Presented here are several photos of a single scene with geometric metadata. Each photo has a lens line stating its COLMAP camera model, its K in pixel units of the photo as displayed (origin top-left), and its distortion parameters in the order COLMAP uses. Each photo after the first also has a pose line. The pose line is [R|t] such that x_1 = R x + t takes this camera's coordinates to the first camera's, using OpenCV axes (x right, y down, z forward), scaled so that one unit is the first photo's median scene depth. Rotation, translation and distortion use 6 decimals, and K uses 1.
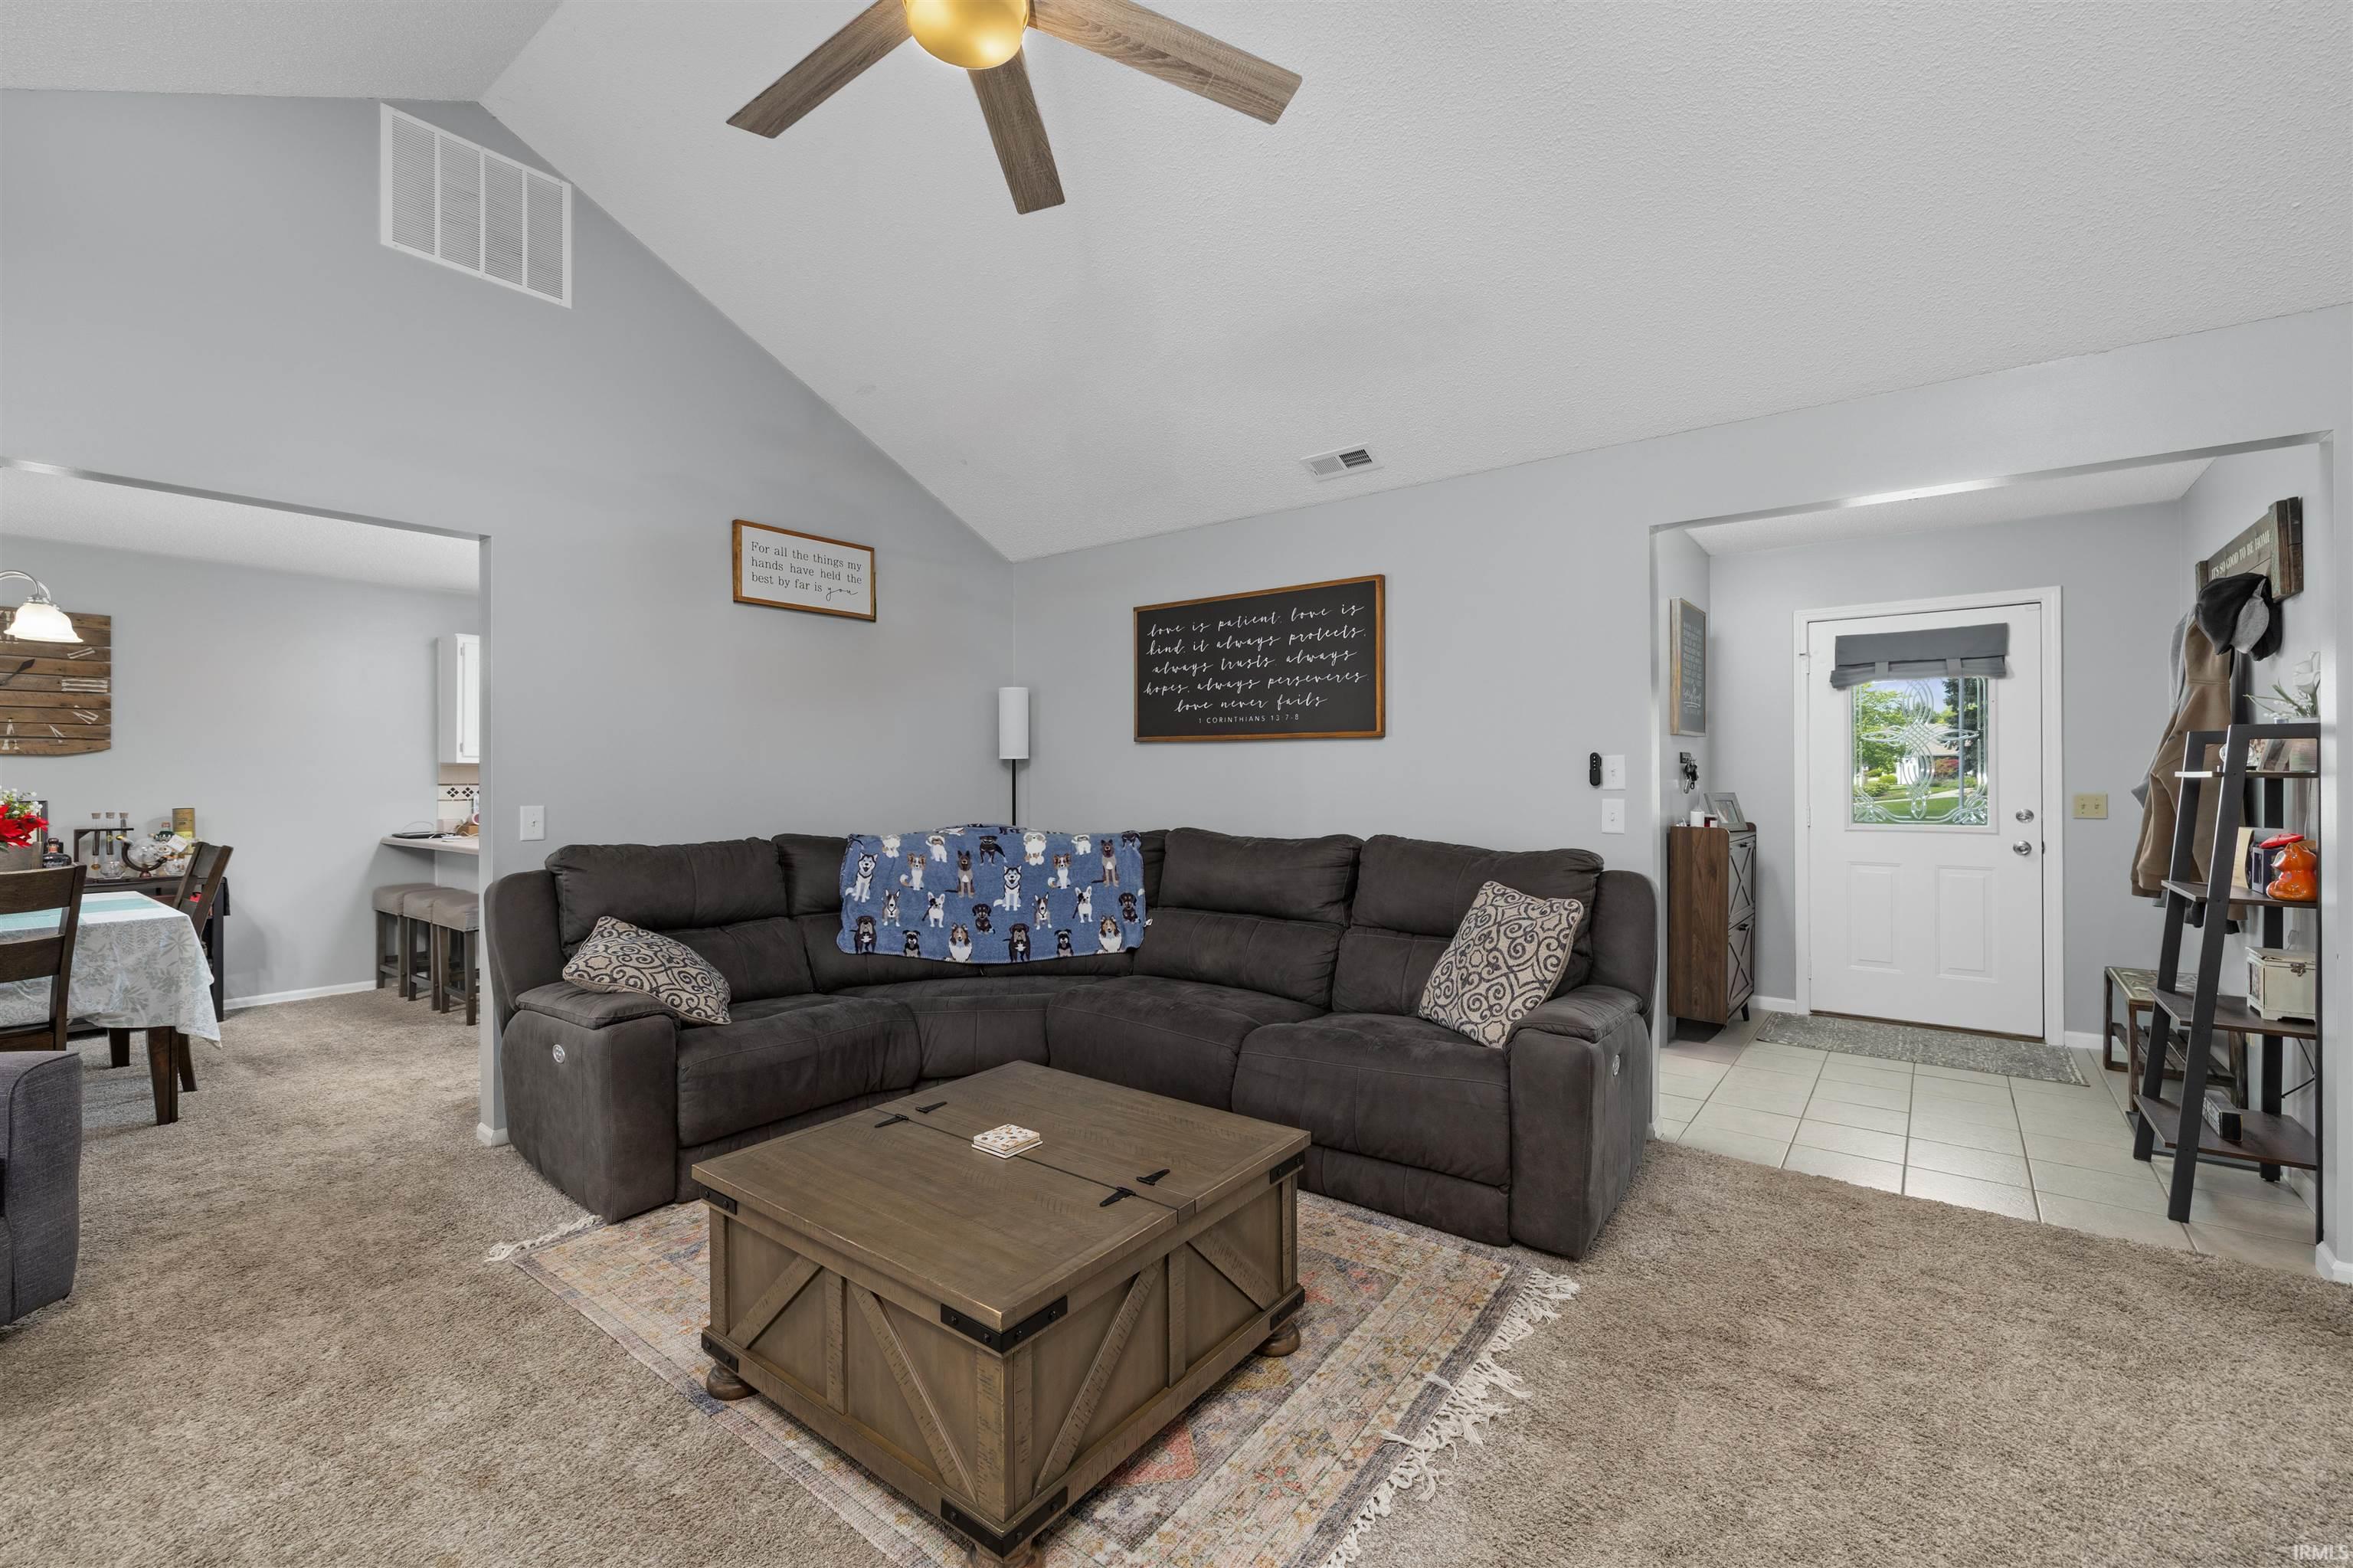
lens RADIAL K [[989.3, 0, 1166.3], [0, 989.3, 780.8], [0, 0, 1]] dist [-0.001935, -0.000607]
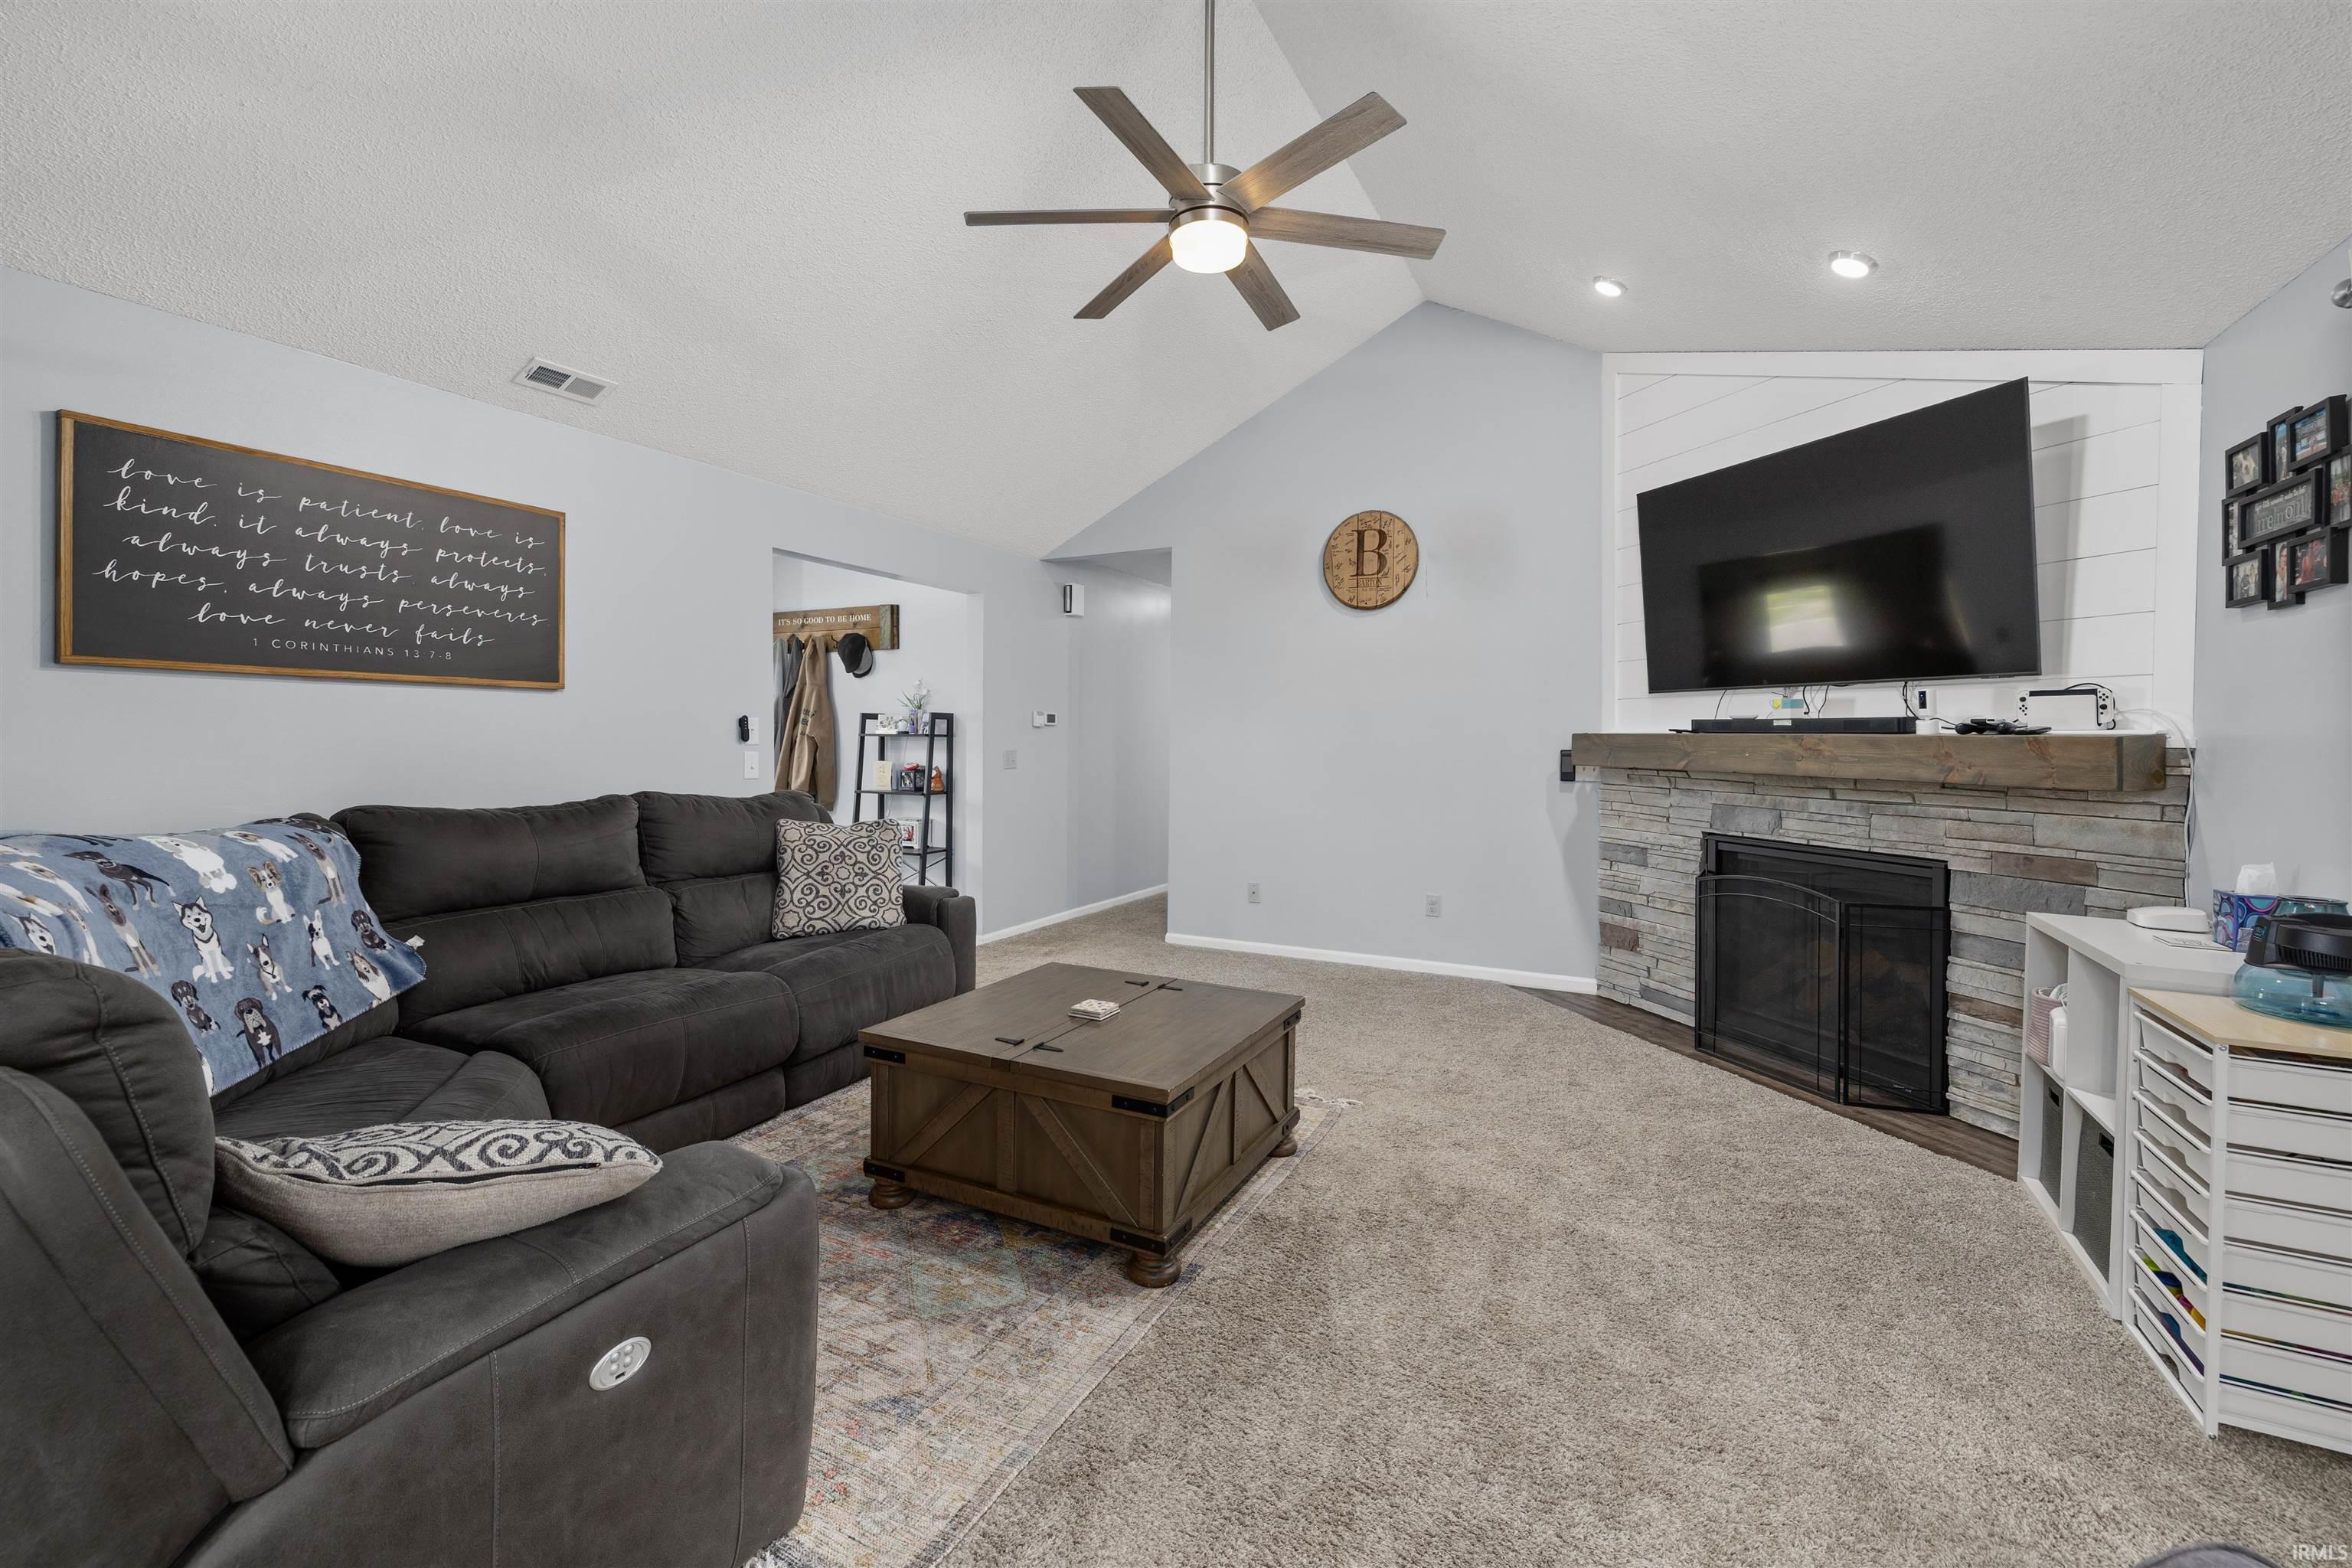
lens RADIAL K [[994.3, 0, 1165.0], [0, 994.3, 745.2], [0, 0, 1]] dist [0.000095, 0.000074]
pose [[-0.181731, -0.008241, 0.983314, -0.776601], [-0.003020, 0.999965, 0.007822, -0.001412], [-0.983344, -0.001549, -0.181749, 0.600930]]
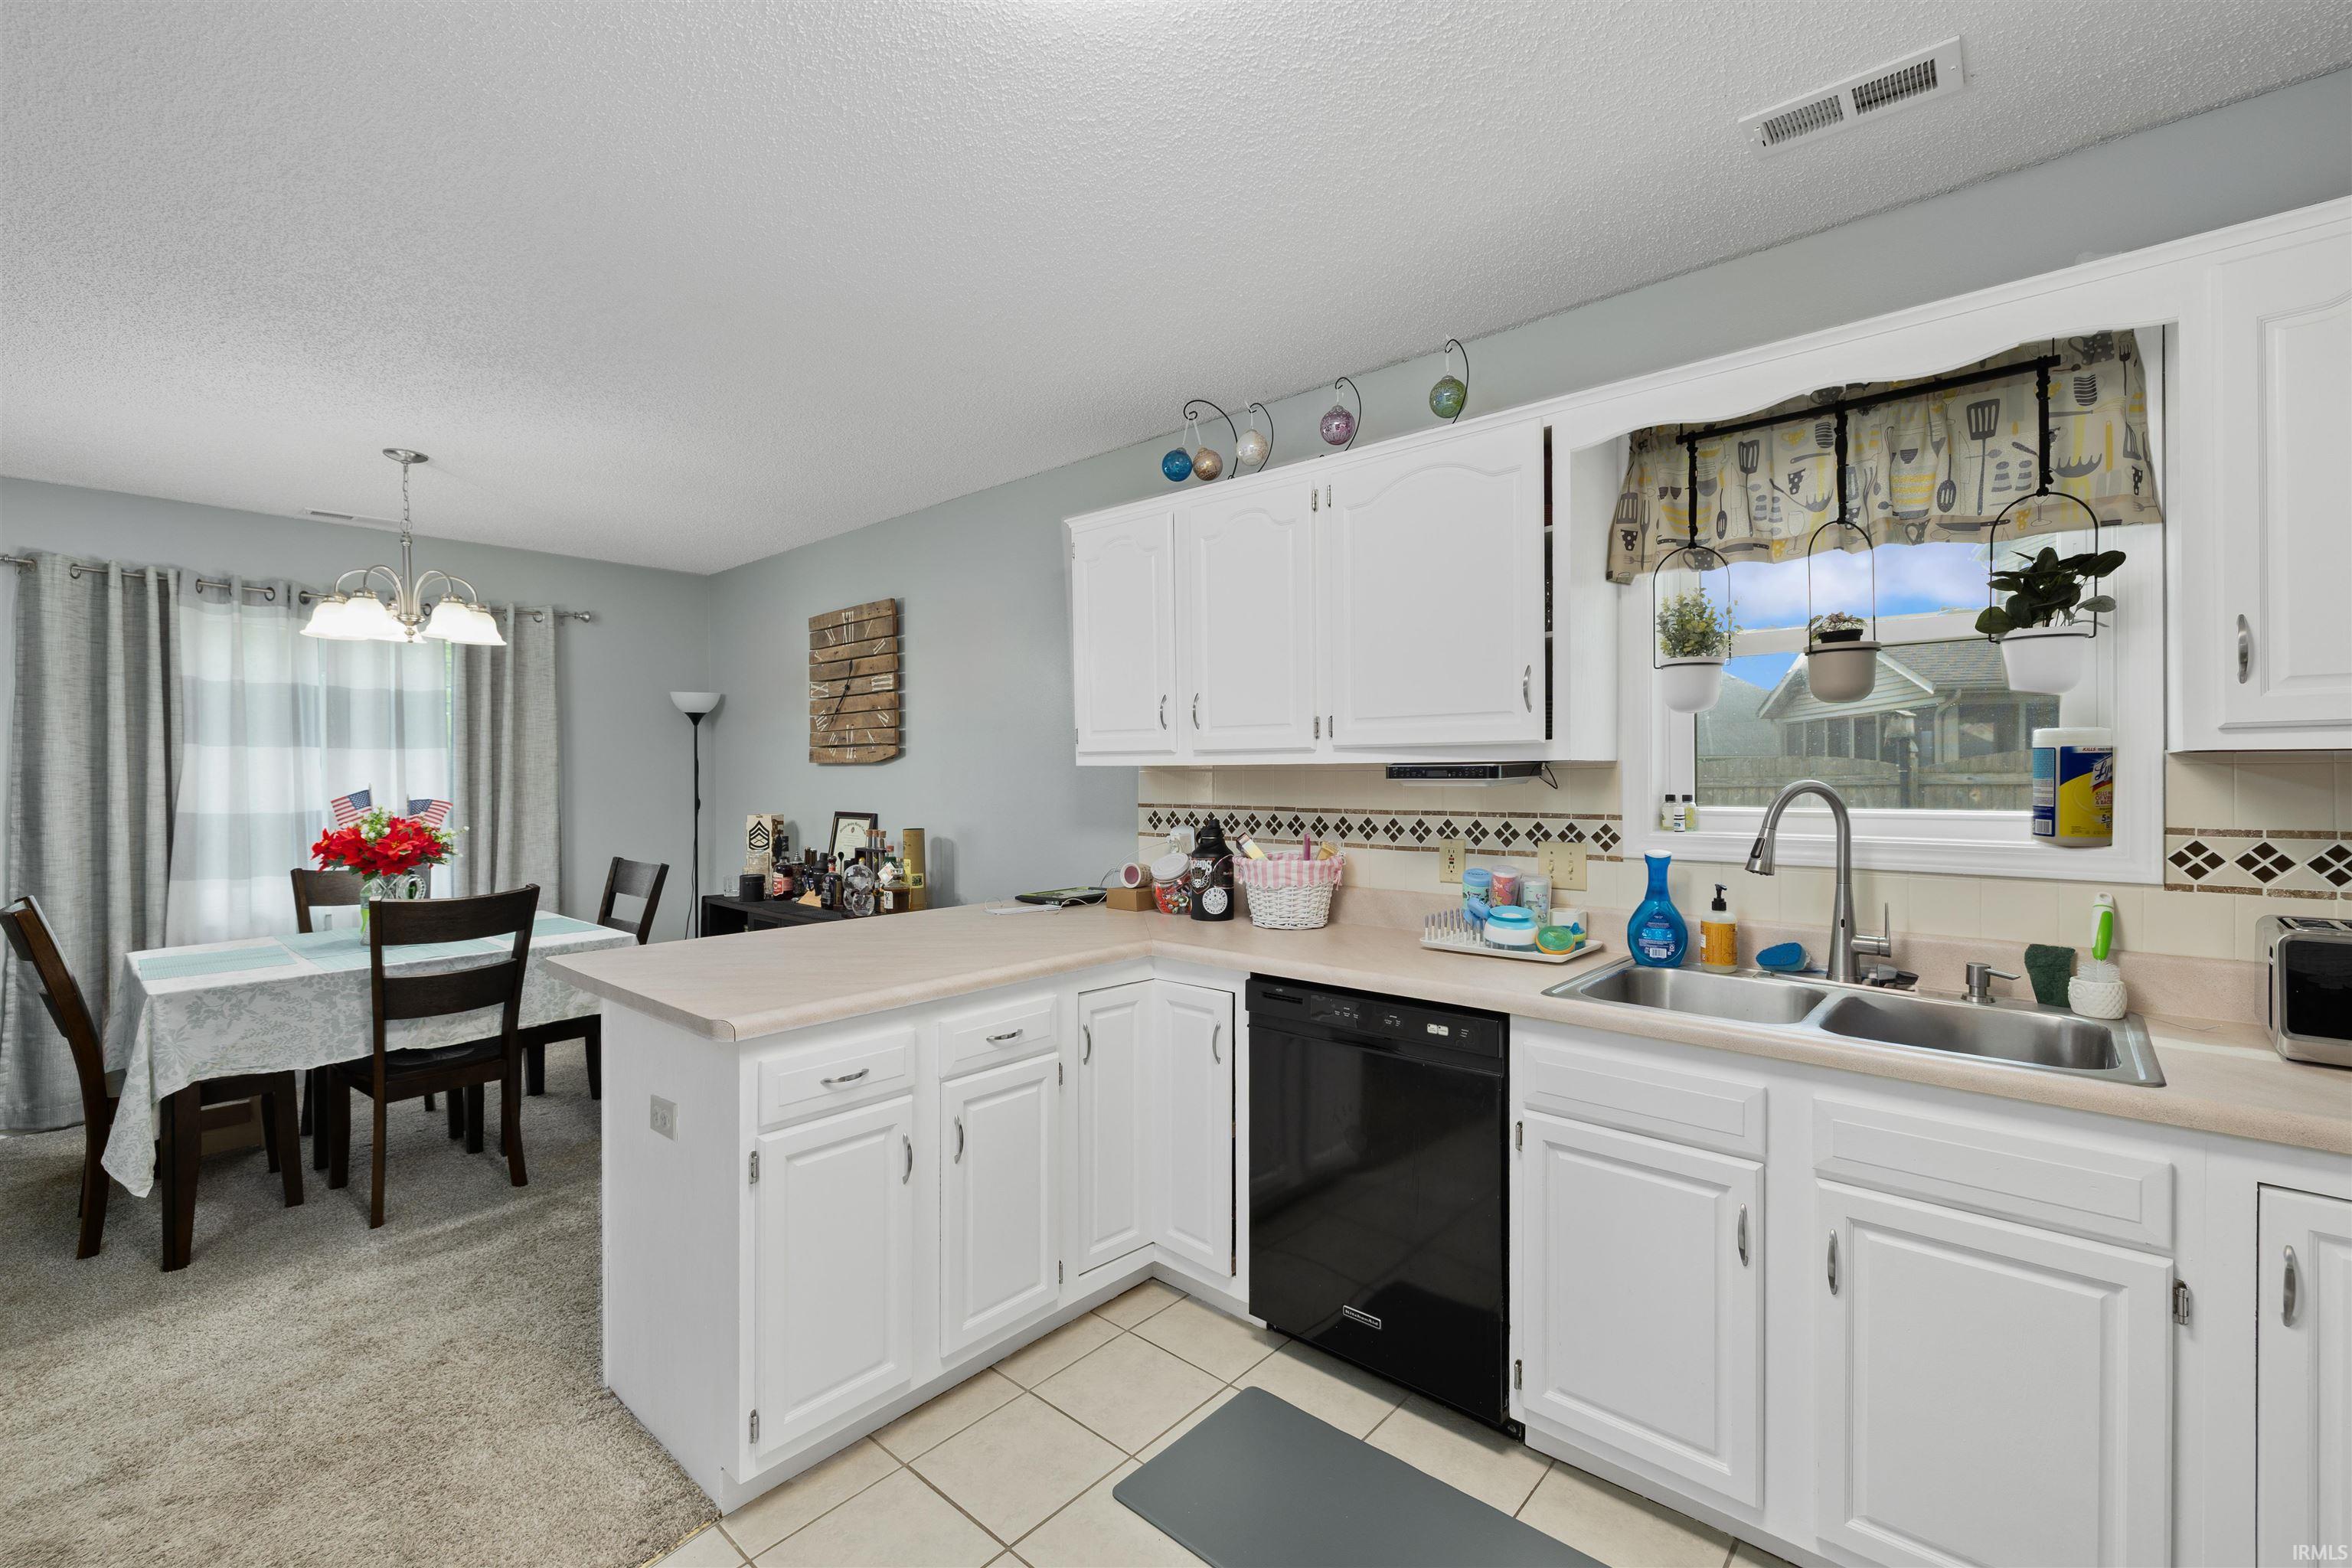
lens RADIAL K [[979.2, 0, 1158.9], [0, 979.2, 768.7], [0, 0, 1]] dist [-0.000451, 0.000434]
pose [[-0.063377, 0.000298, -0.997990, -0.295474], [0.003113, 0.999995, 0.000101, -0.024362], [0.997985, -0.003101, -0.063378, 1.571590]]
